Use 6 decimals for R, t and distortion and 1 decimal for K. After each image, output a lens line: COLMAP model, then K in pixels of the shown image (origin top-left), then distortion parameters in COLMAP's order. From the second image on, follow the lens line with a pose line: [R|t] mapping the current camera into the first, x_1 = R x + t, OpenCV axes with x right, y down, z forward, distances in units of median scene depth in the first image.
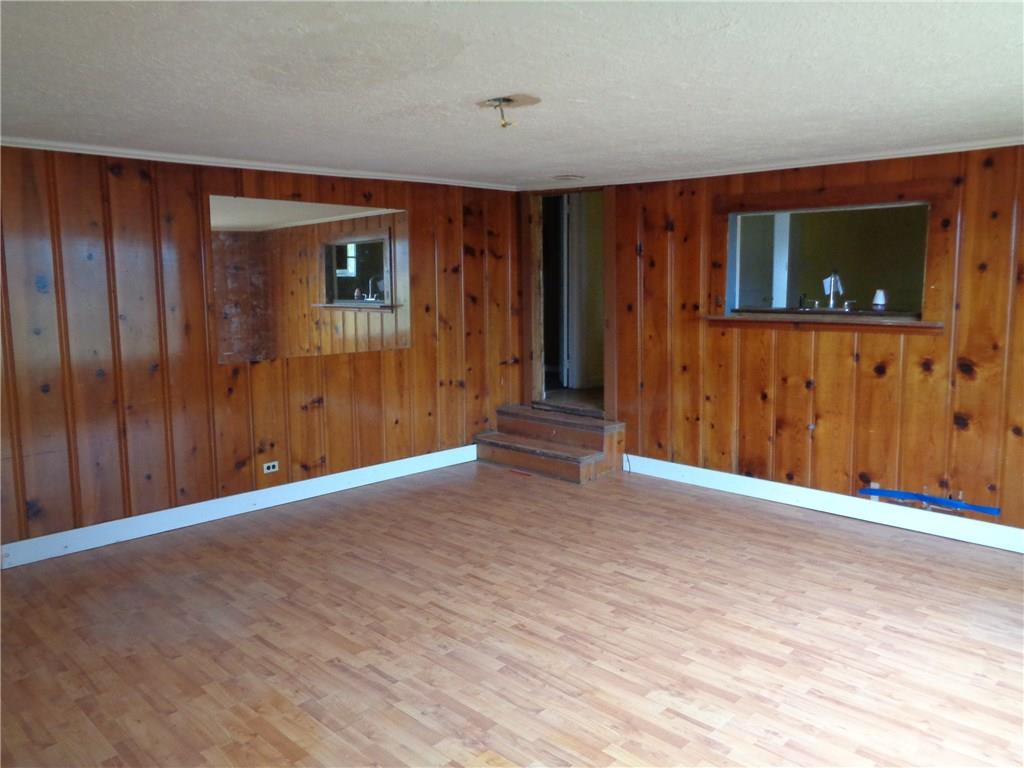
lens RADIAL K [[773.4, 0, 511.4], [0, 773.4, 380.8], [0, 0, 1]] dist [0.001777, 0.001189]
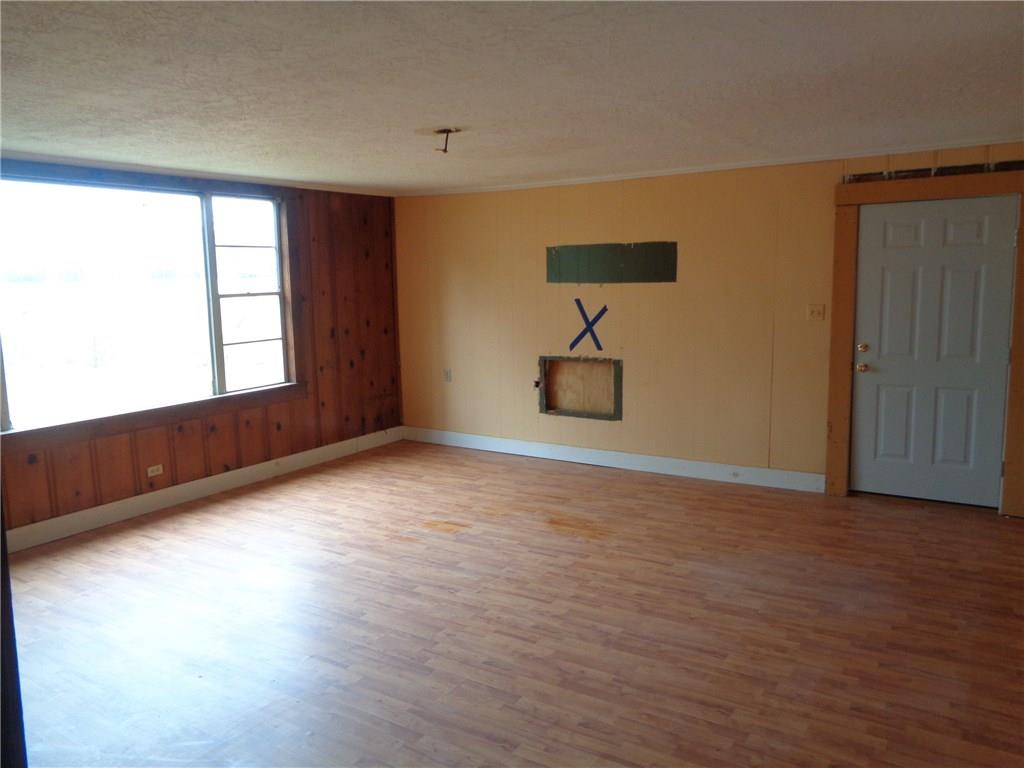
lens RADIAL K [[773.4, 0, 512.7], [0, 773.4, 382.8], [0, 0, 1]] dist [0.001777, 0.001189]
pose [[-0.978965, 0.059359, -0.195203, 0.119820], [0.005224, 0.963722, 0.266857, -0.250743], [0.203961, 0.260224, -0.943760, 1.895024]]
